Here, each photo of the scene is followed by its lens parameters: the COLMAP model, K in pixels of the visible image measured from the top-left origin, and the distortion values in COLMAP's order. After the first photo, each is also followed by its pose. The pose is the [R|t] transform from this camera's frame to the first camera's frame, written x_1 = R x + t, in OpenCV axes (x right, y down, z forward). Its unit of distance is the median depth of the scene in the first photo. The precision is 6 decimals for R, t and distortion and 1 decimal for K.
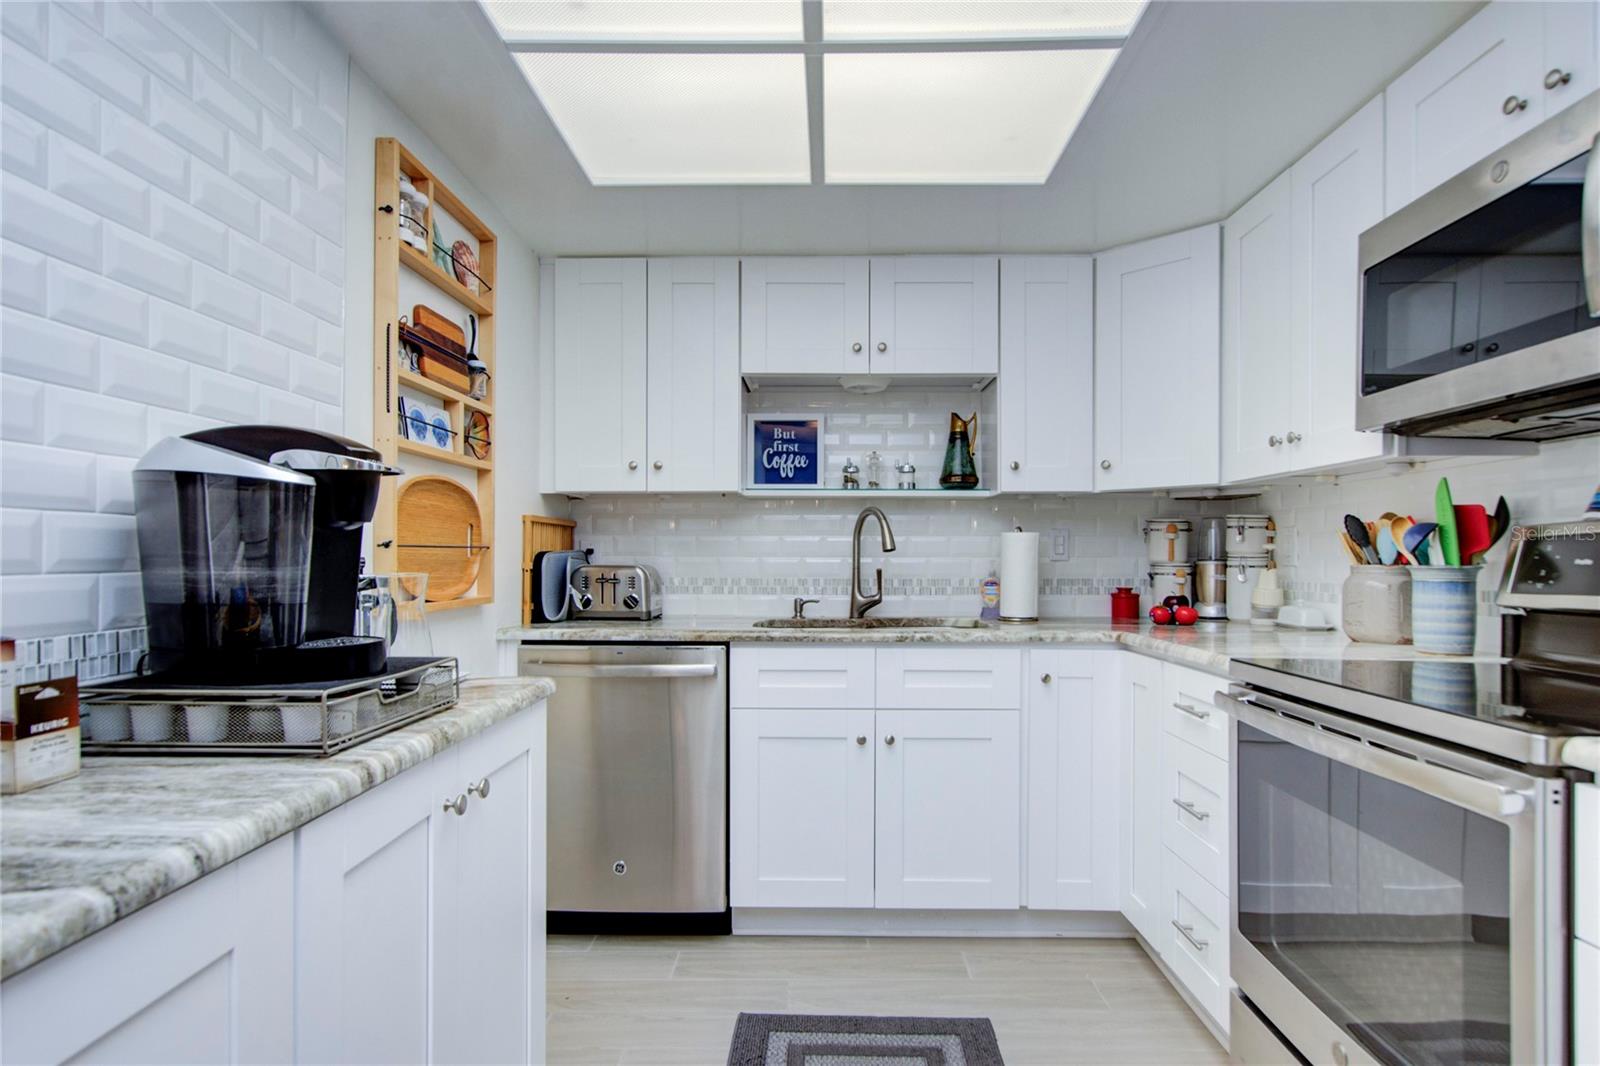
lens RADIAL K [[862.3, 0, 817.7], [0, 862.3, 573.2], [0, 0, 1]] dist [0.004861, 0.002469]
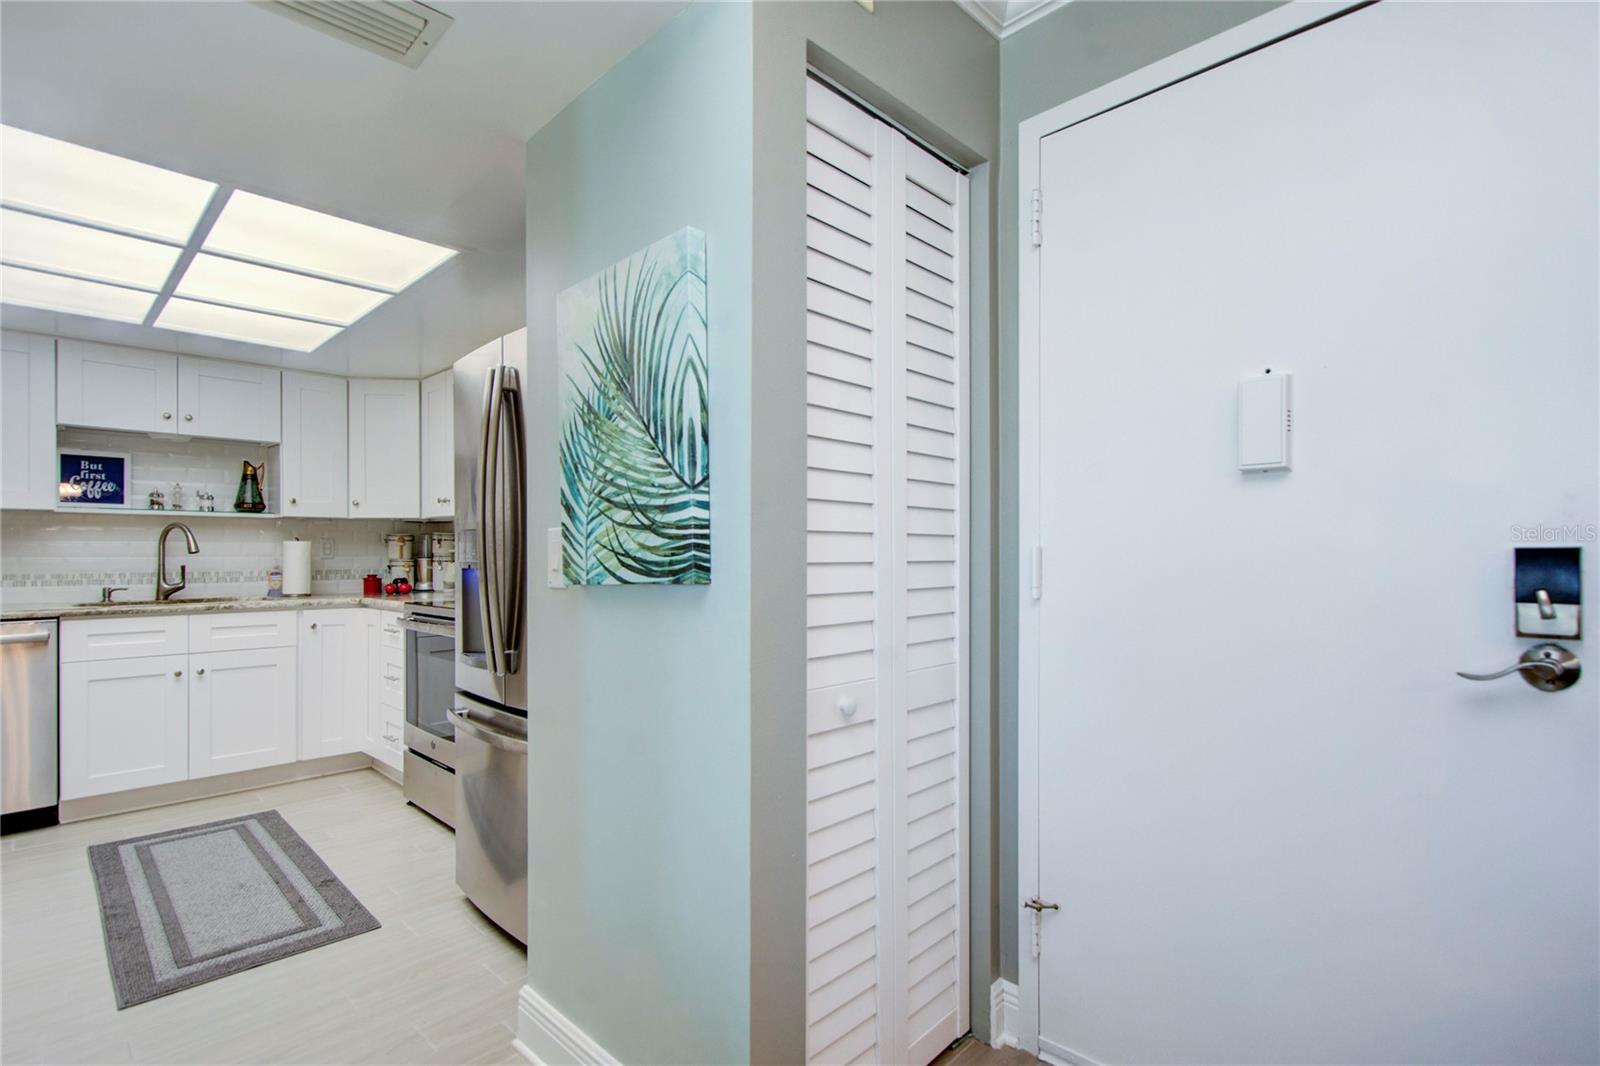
lens RADIAL K [[740.5, 0, 804.5], [0, 740.5, 553.5], [0, 0, 1]] dist [-0.005007, -0.001704]
pose [[0.686755, -0.003018, 0.726883, -0.128728], [0.014272, 0.999855, -0.009332, 0.001701], [-0.726749, 0.016782, 0.686698, -0.698936]]
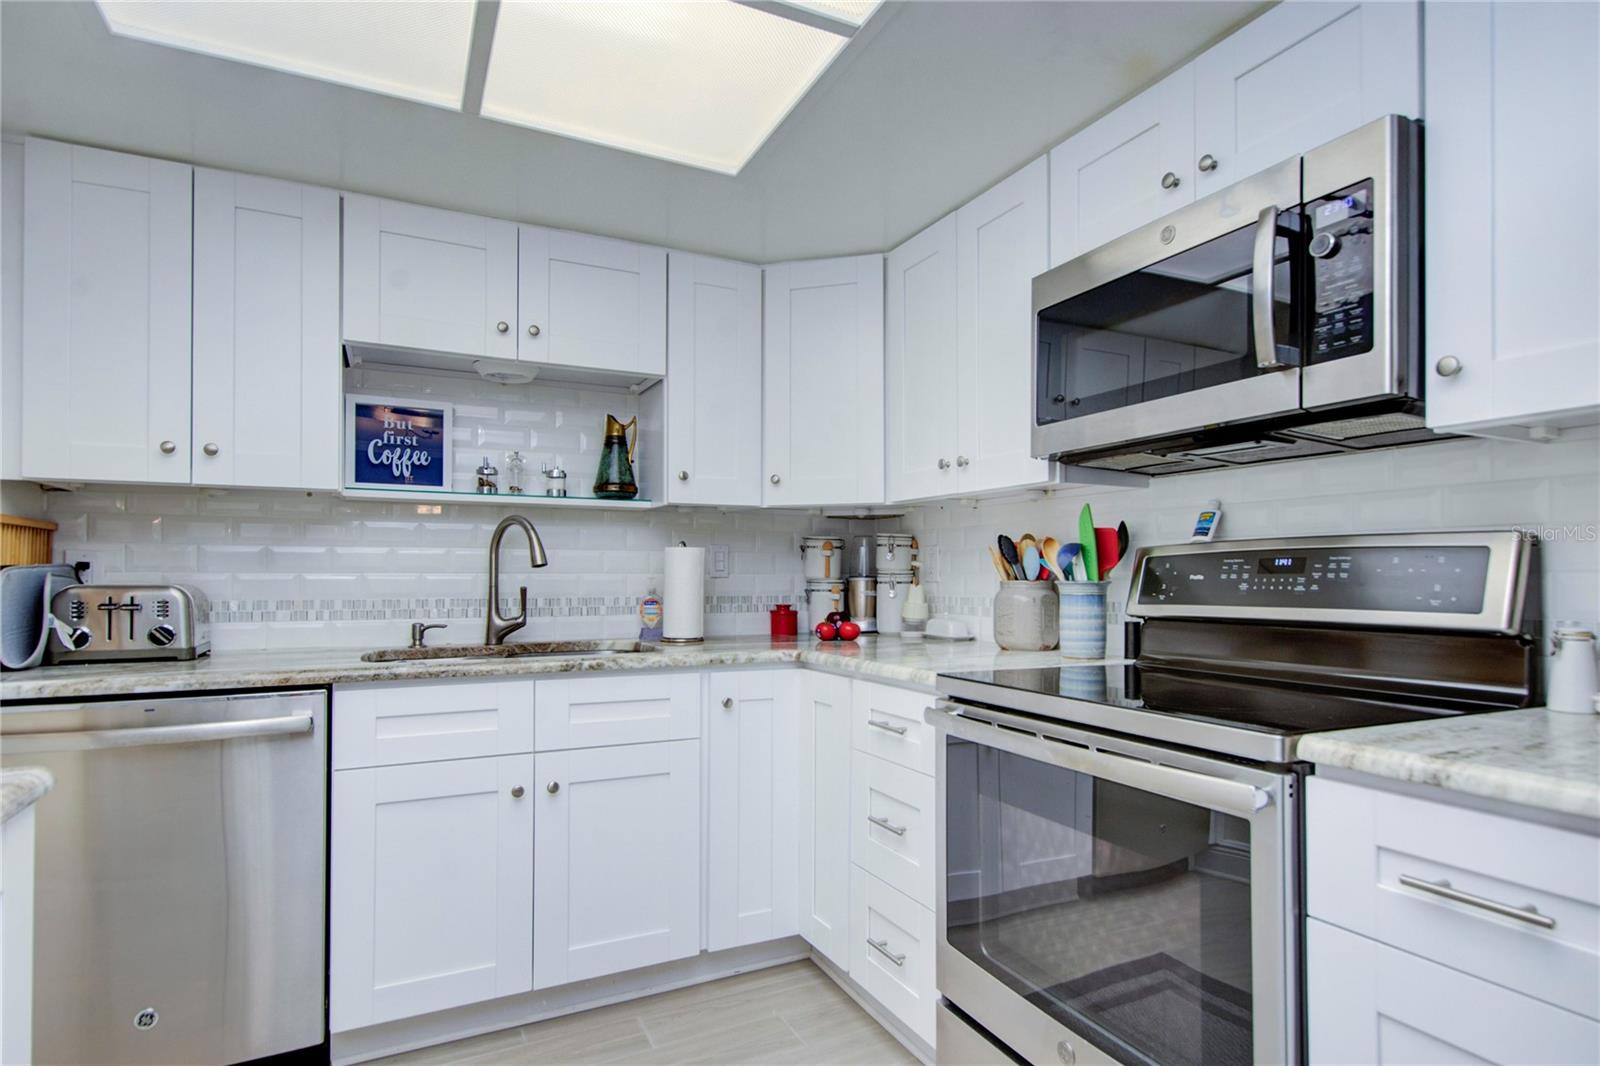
lens RADIAL K [[862.3, 0, 860.4], [0, 862.3, 574.7], [0, 0, 1]] dist [0.004861, 0.002469]
pose [[0.880448, -0.000747, 0.474142, -0.048215], [0.009102, 0.999841, -0.015326, -0.001444], [-0.474056, 0.017809, 0.880315, 0.090127]]
